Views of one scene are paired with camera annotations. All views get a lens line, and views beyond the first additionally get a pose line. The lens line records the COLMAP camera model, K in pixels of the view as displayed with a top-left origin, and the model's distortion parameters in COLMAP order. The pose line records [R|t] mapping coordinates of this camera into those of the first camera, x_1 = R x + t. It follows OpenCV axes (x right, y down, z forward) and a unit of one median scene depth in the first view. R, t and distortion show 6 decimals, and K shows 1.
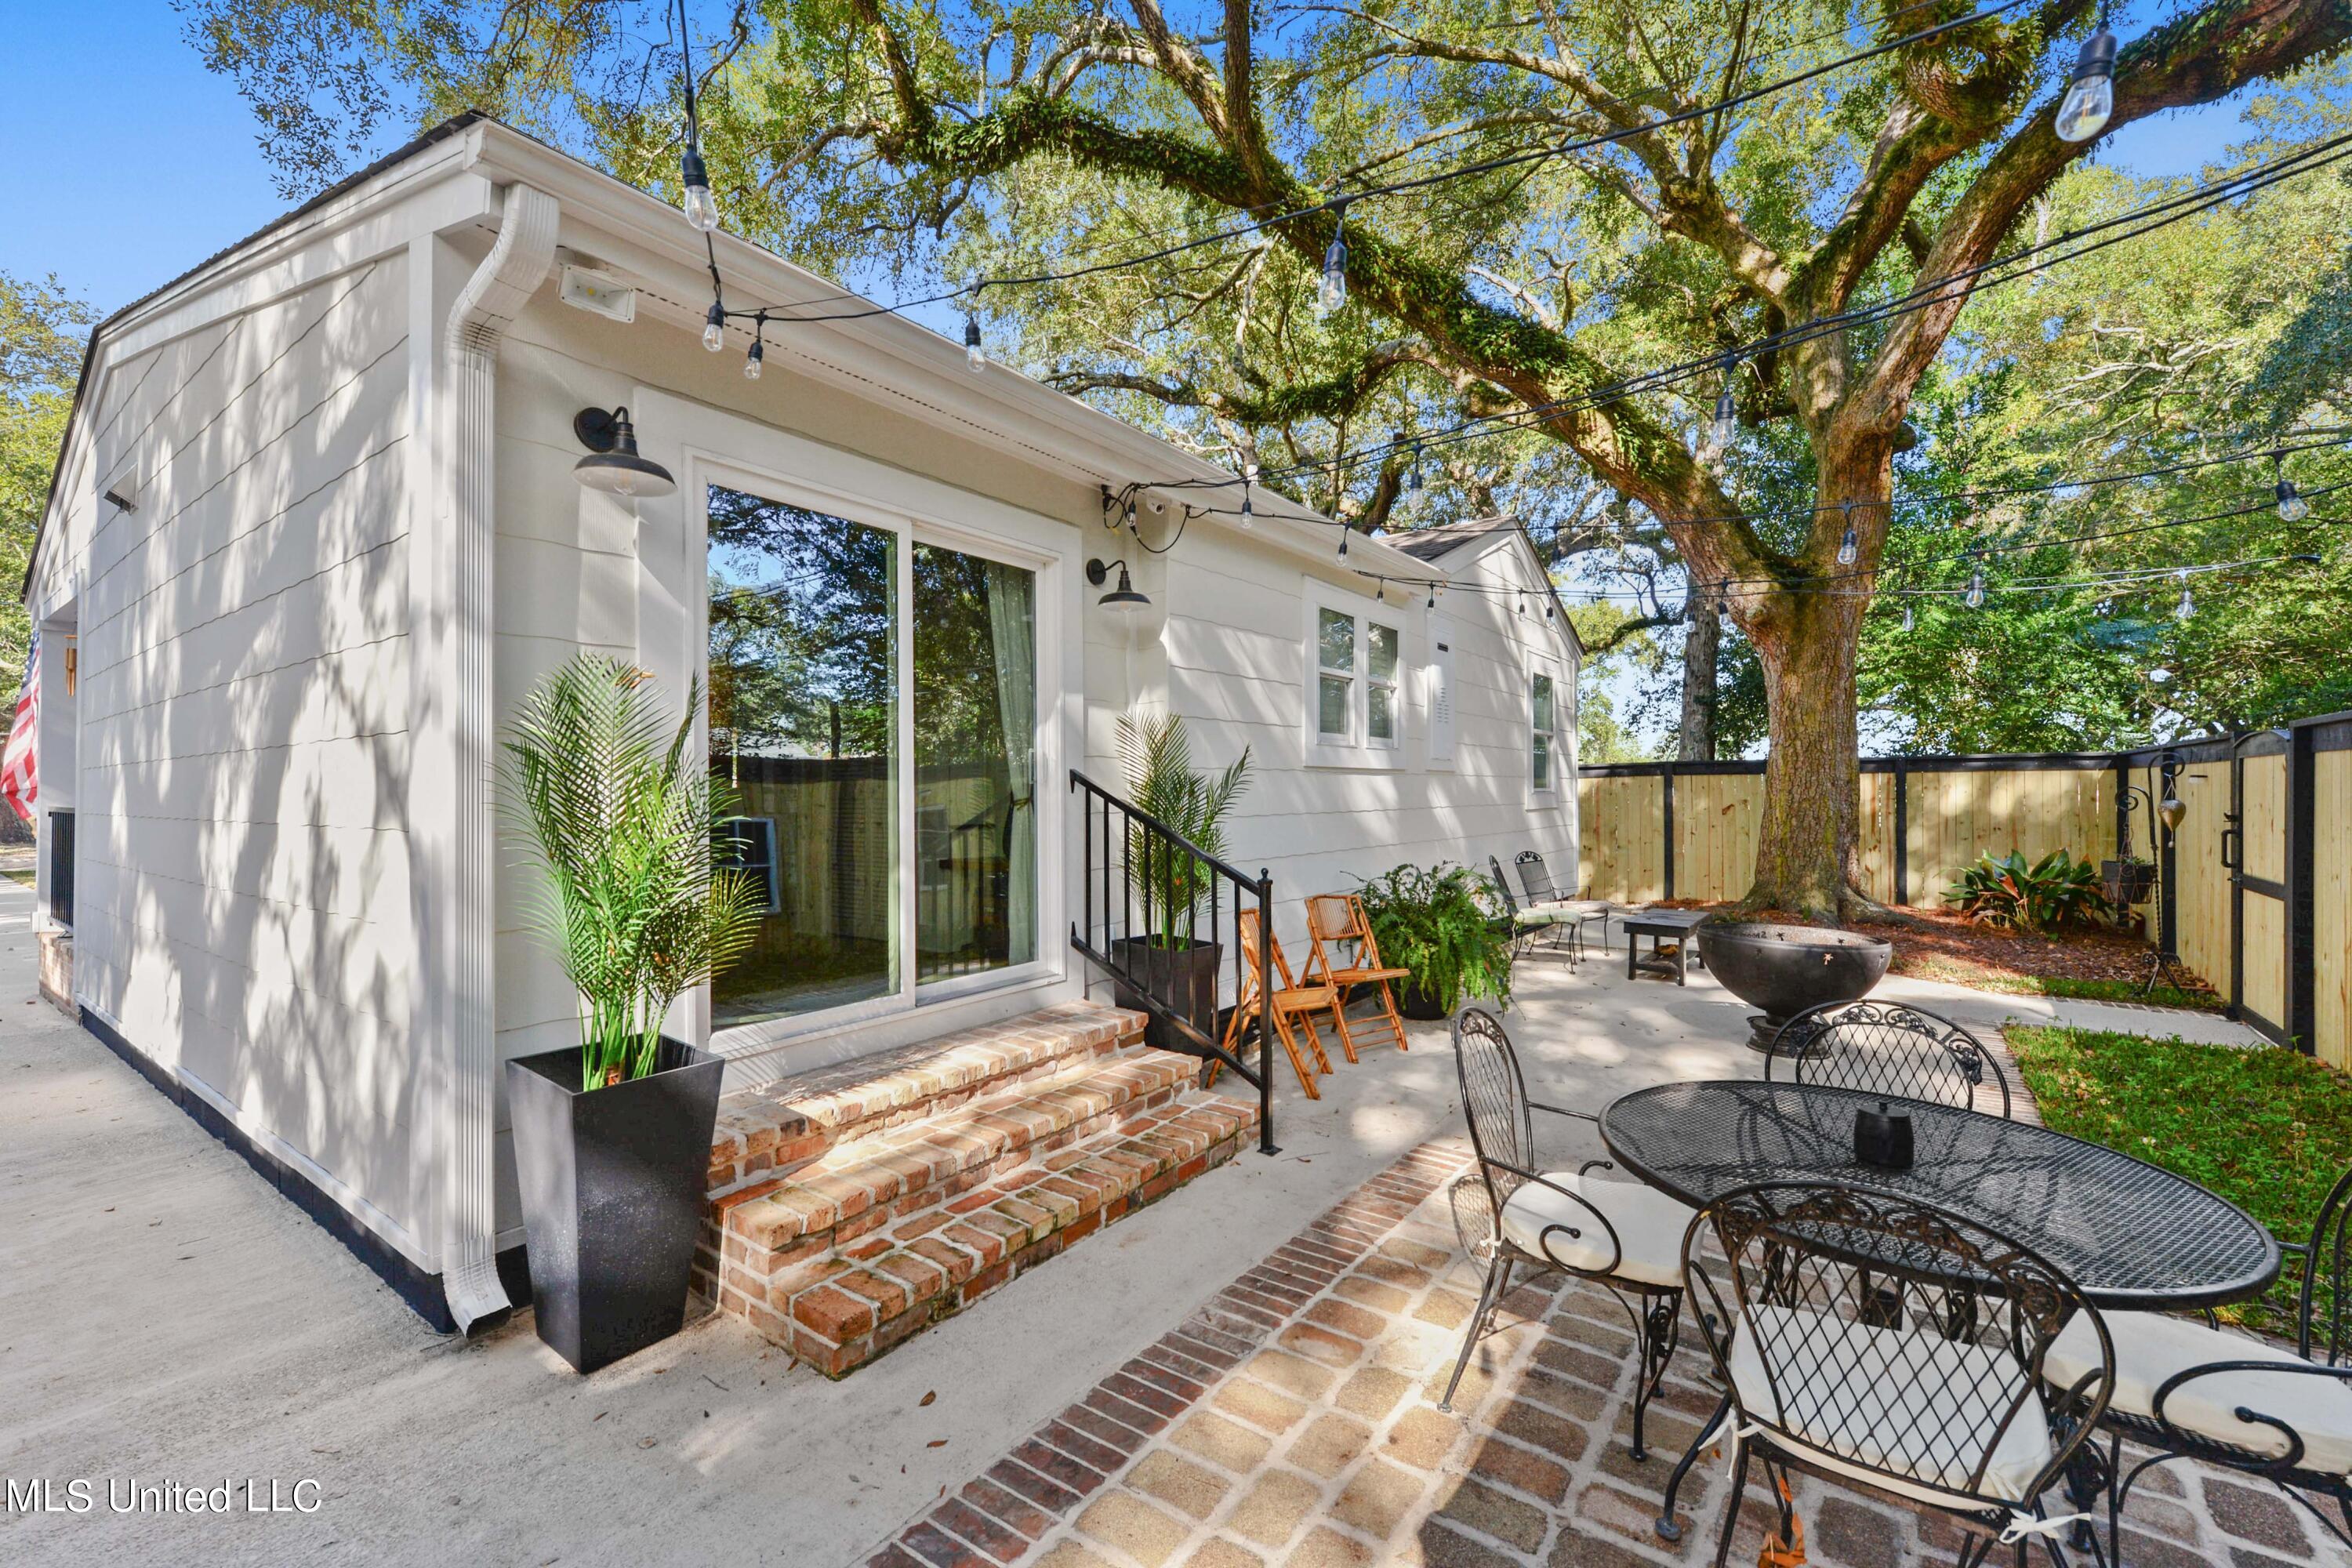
lens RADIAL K [[983.5, 0, 1170.5], [0, 983.5, 792.9], [0, 0, 1]] dist [-0.003307, -0.000043]
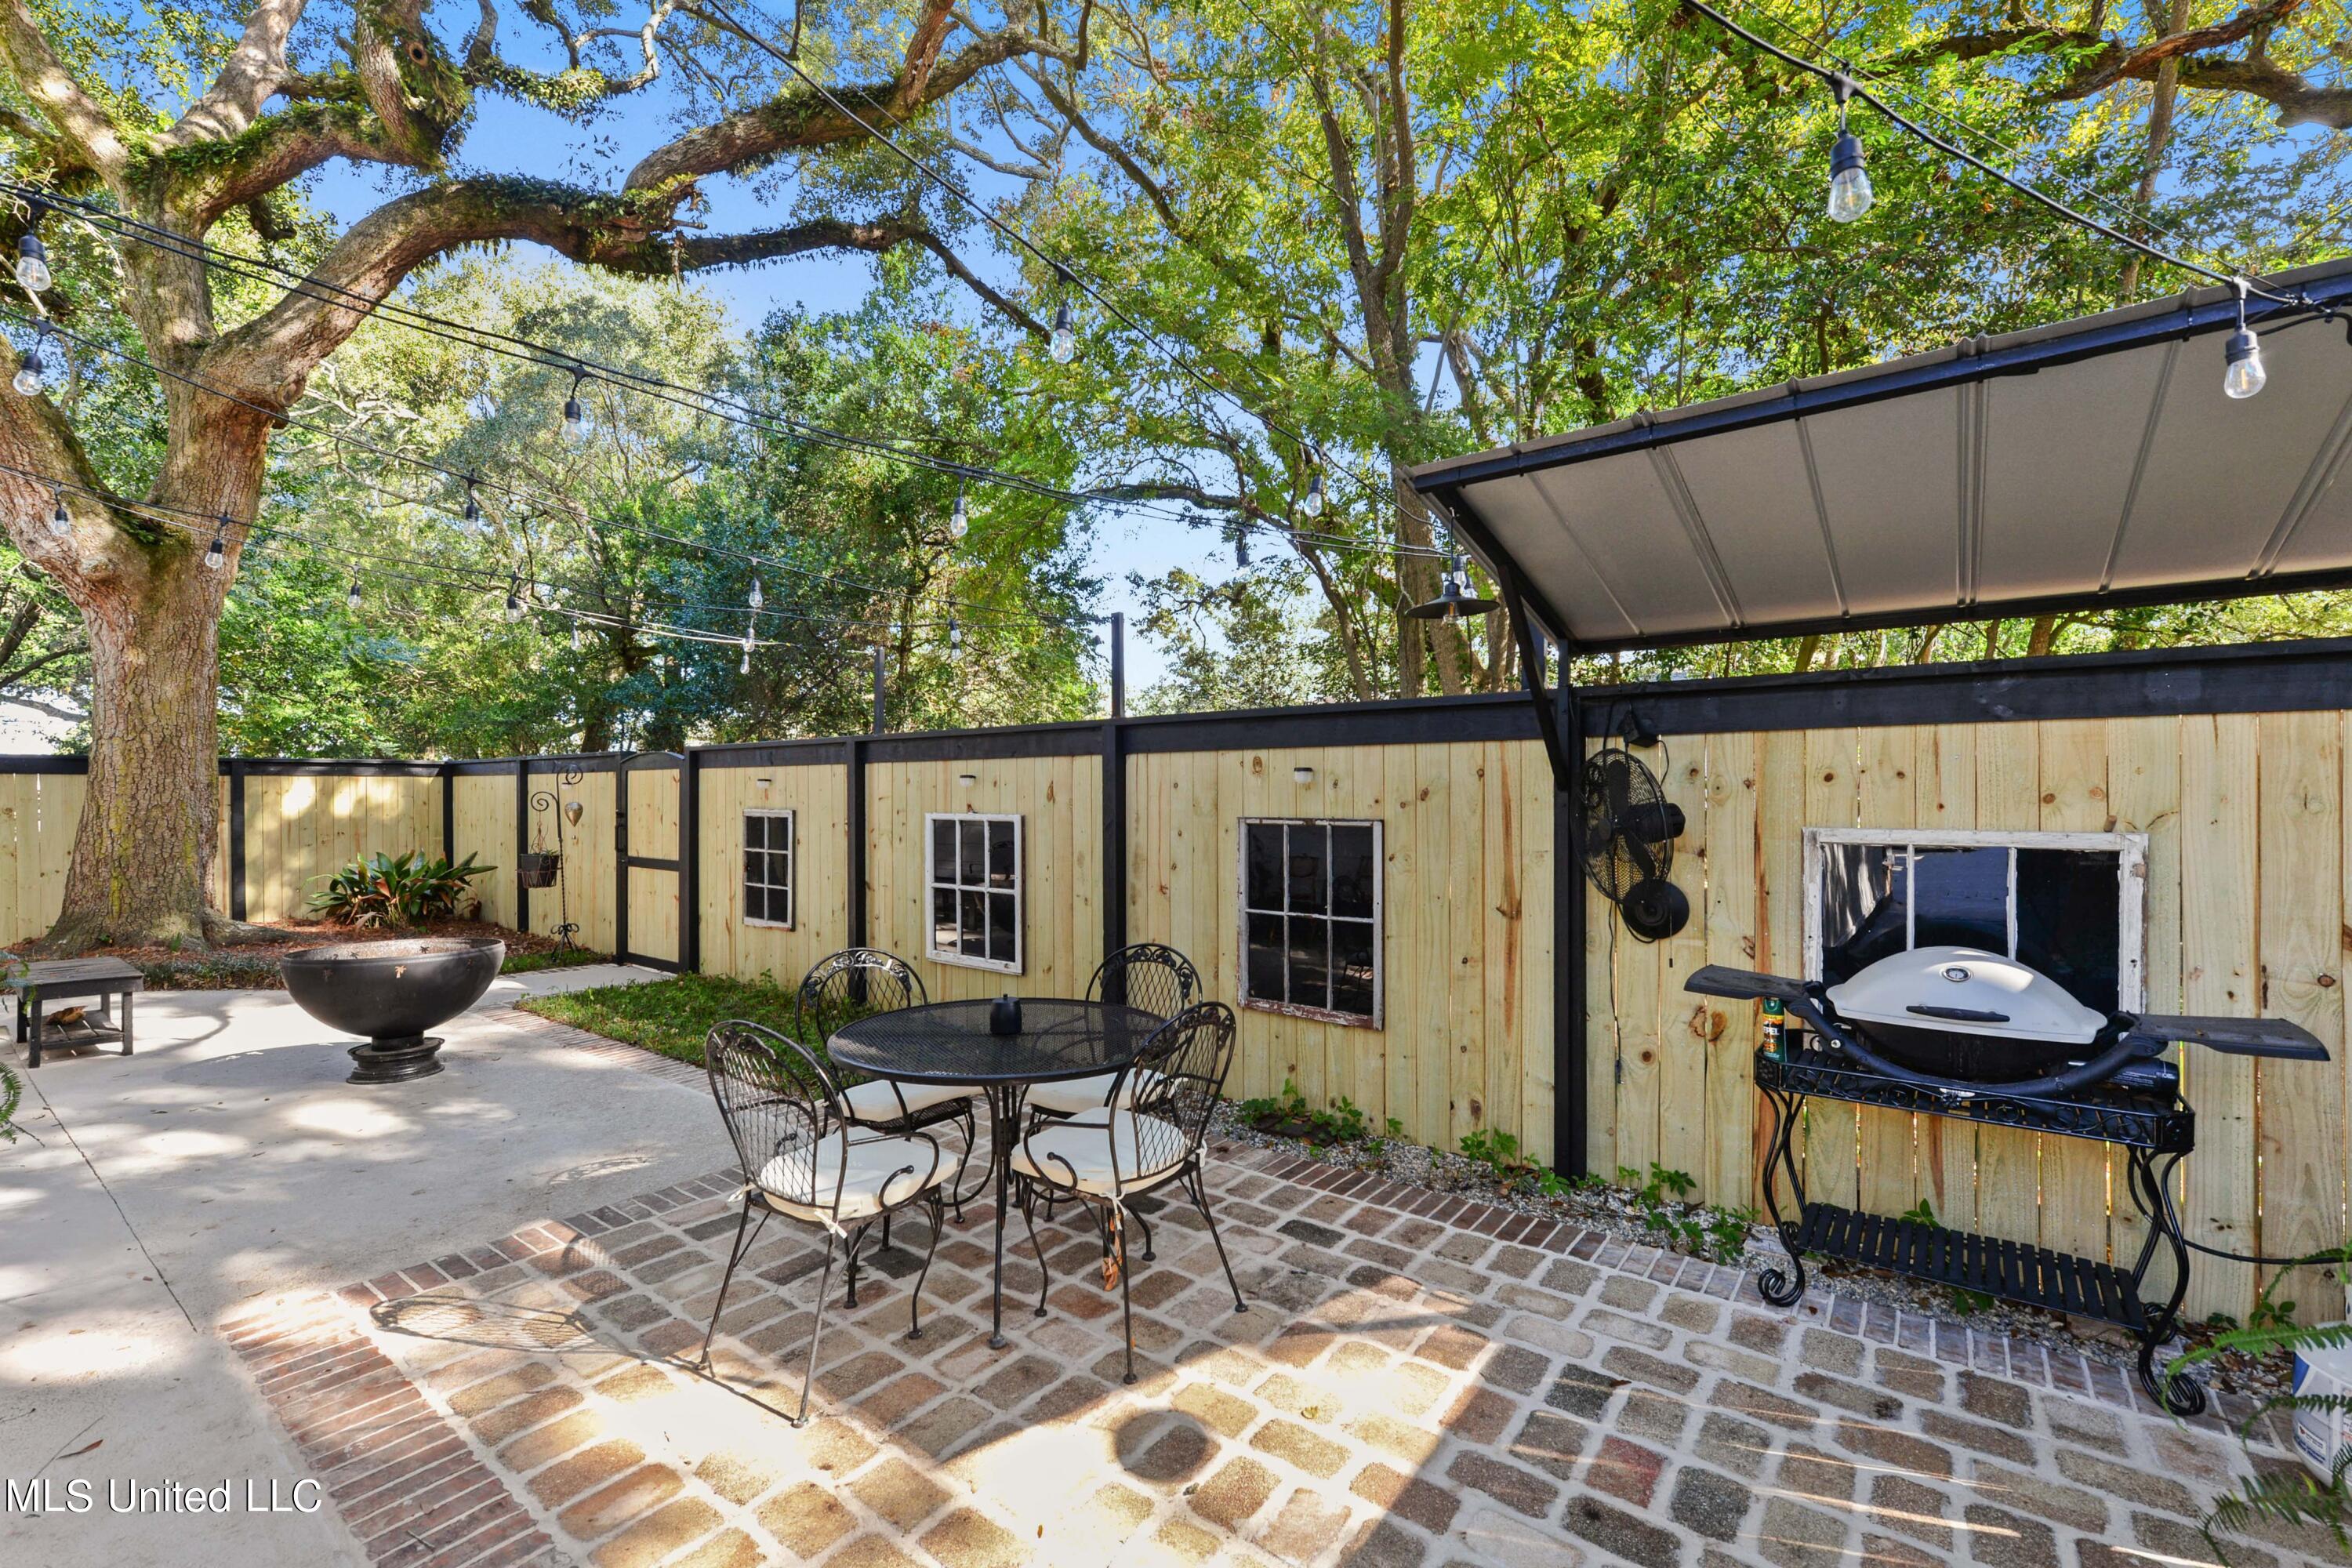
lens RADIAL K [[983.5, 0, 1169.2], [0, 983.5, 793.1], [0, 0, 1]] dist [-0.003307, -0.000043]
pose [[0.013273, 0.000156, 0.999912, -0.262527], [0.002898, 0.999996, -0.000195, -0.001470], [-0.999908, 0.002900, 0.013273, 0.230492]]
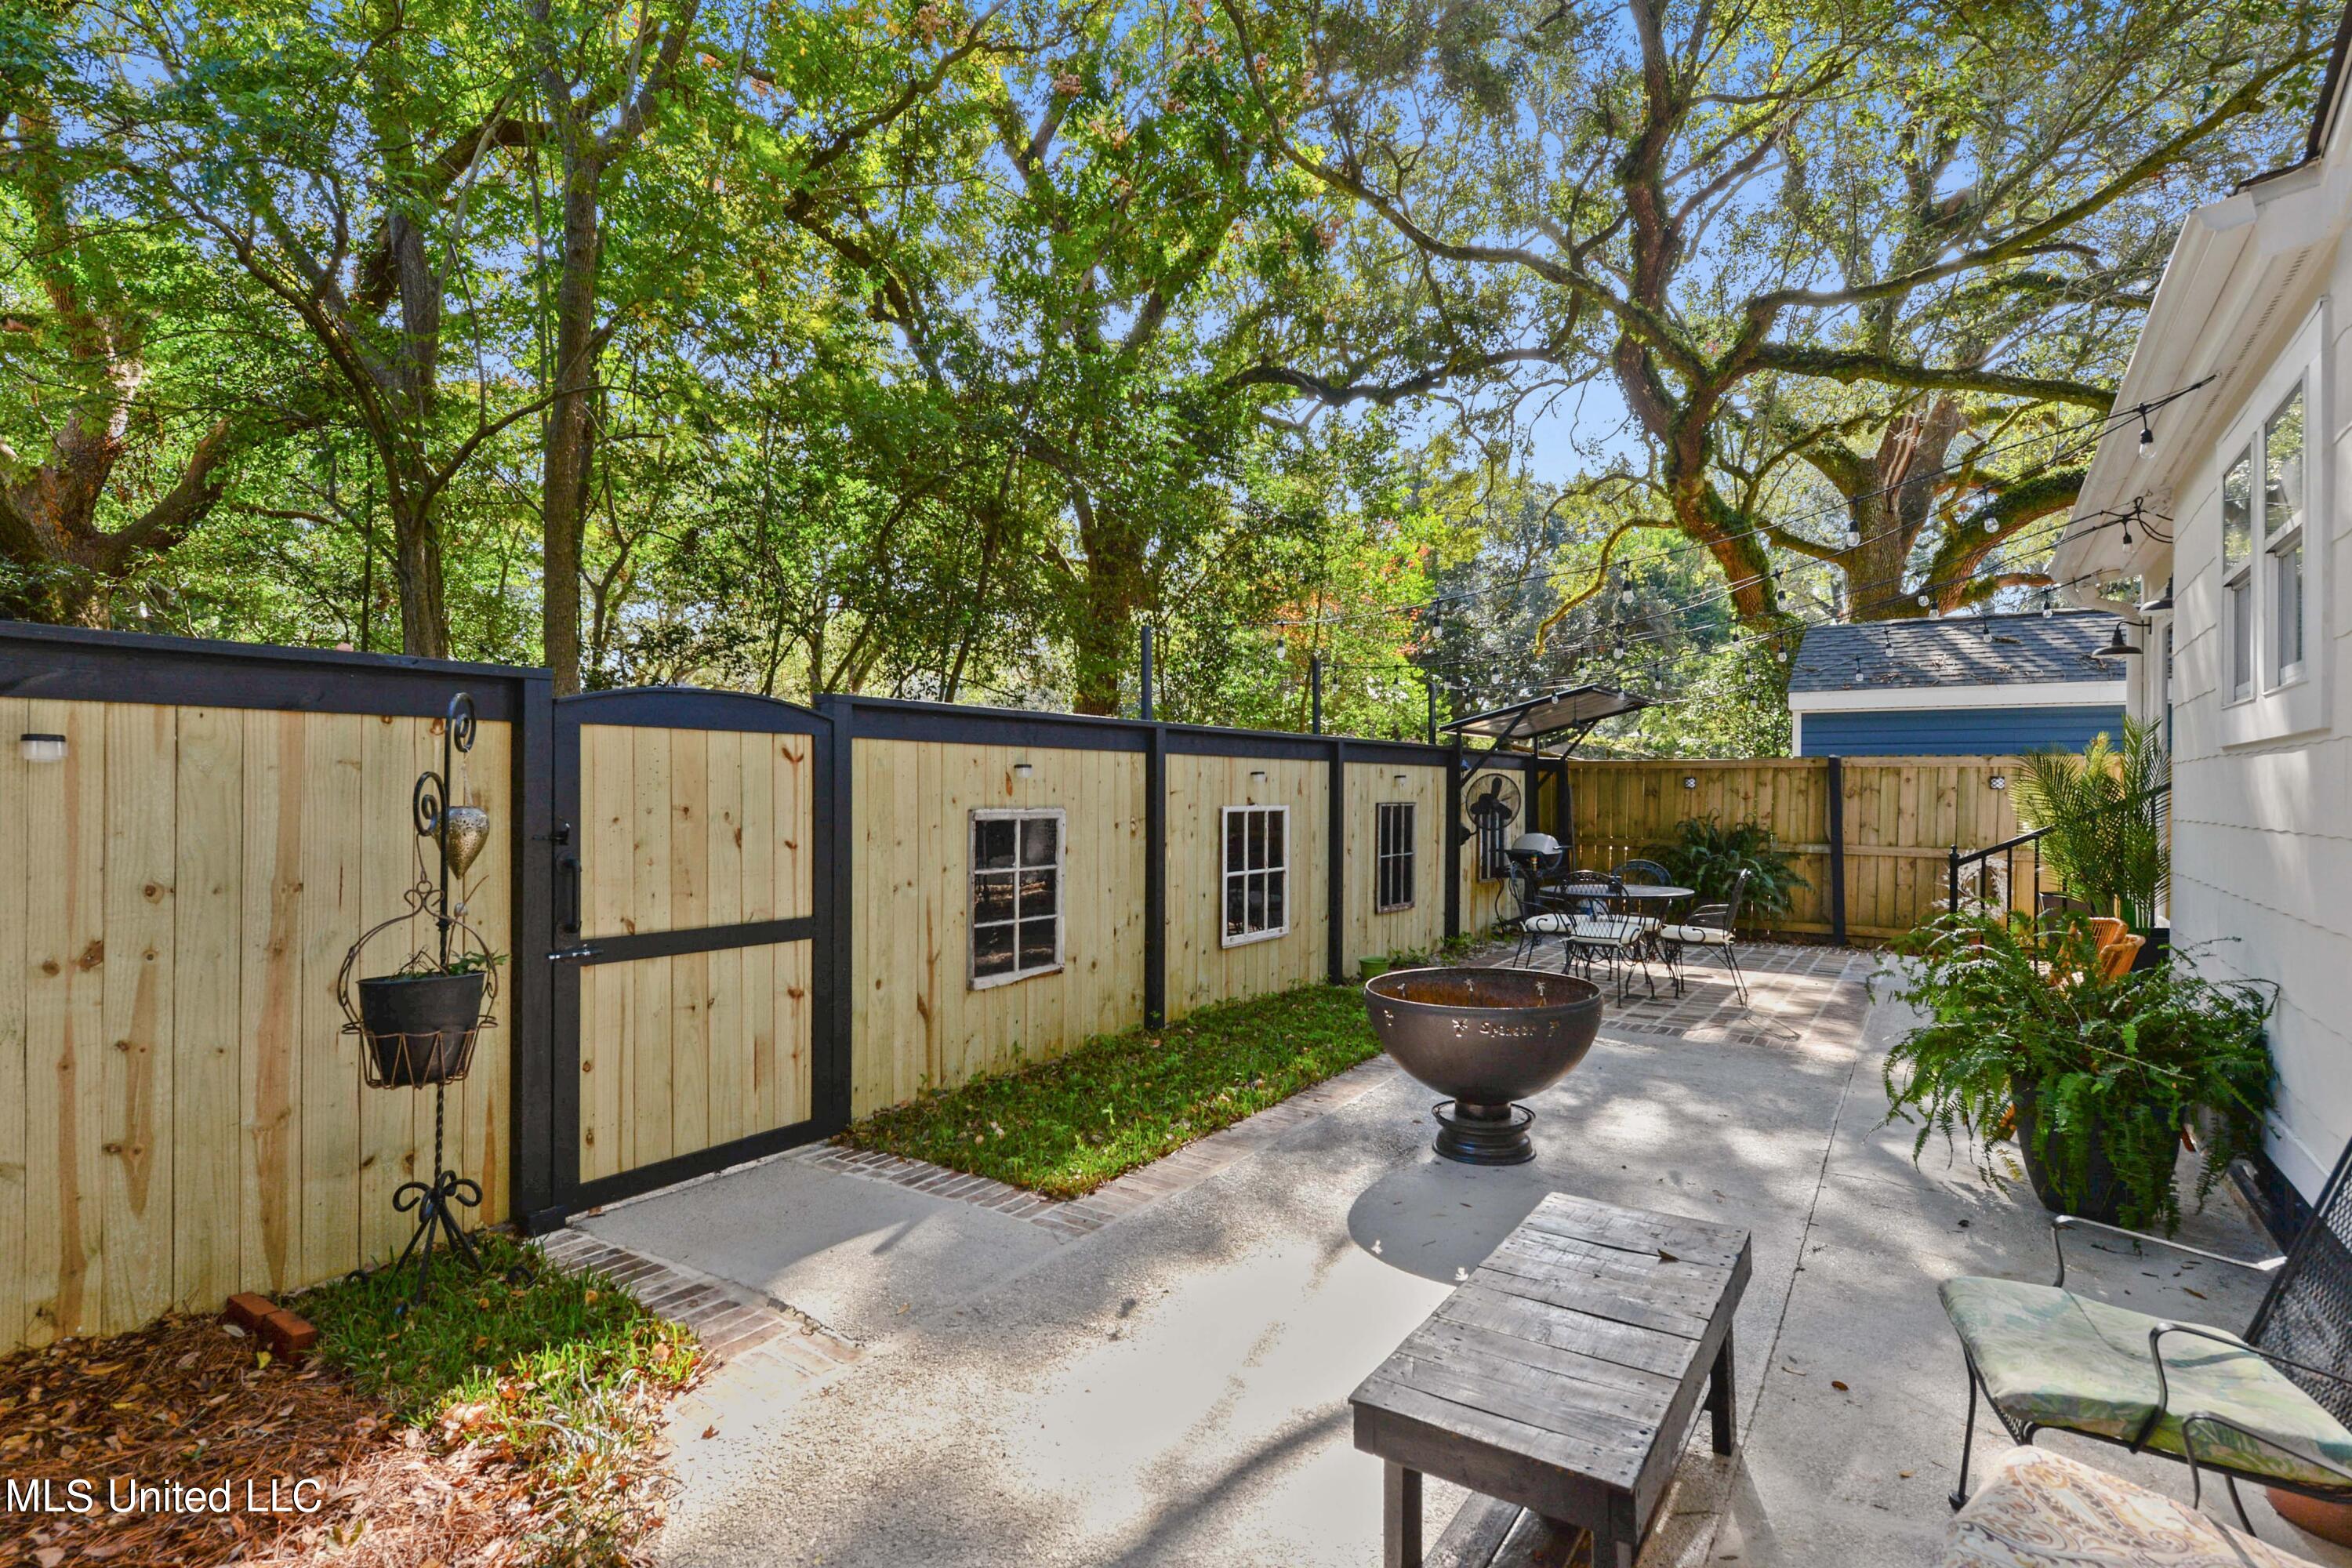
lens RADIAL K [[1112.1, 0, 1173.1], [0, 1112.1, 780.3], [0, 0, 1]] dist [0.001826, -0.000059]
pose [[-0.999752, -0.004838, -0.021751, 0.696047], [-0.004754, 0.999981, -0.003928, -0.003584], [0.021769, -0.003824, -0.999756, 1.507418]]
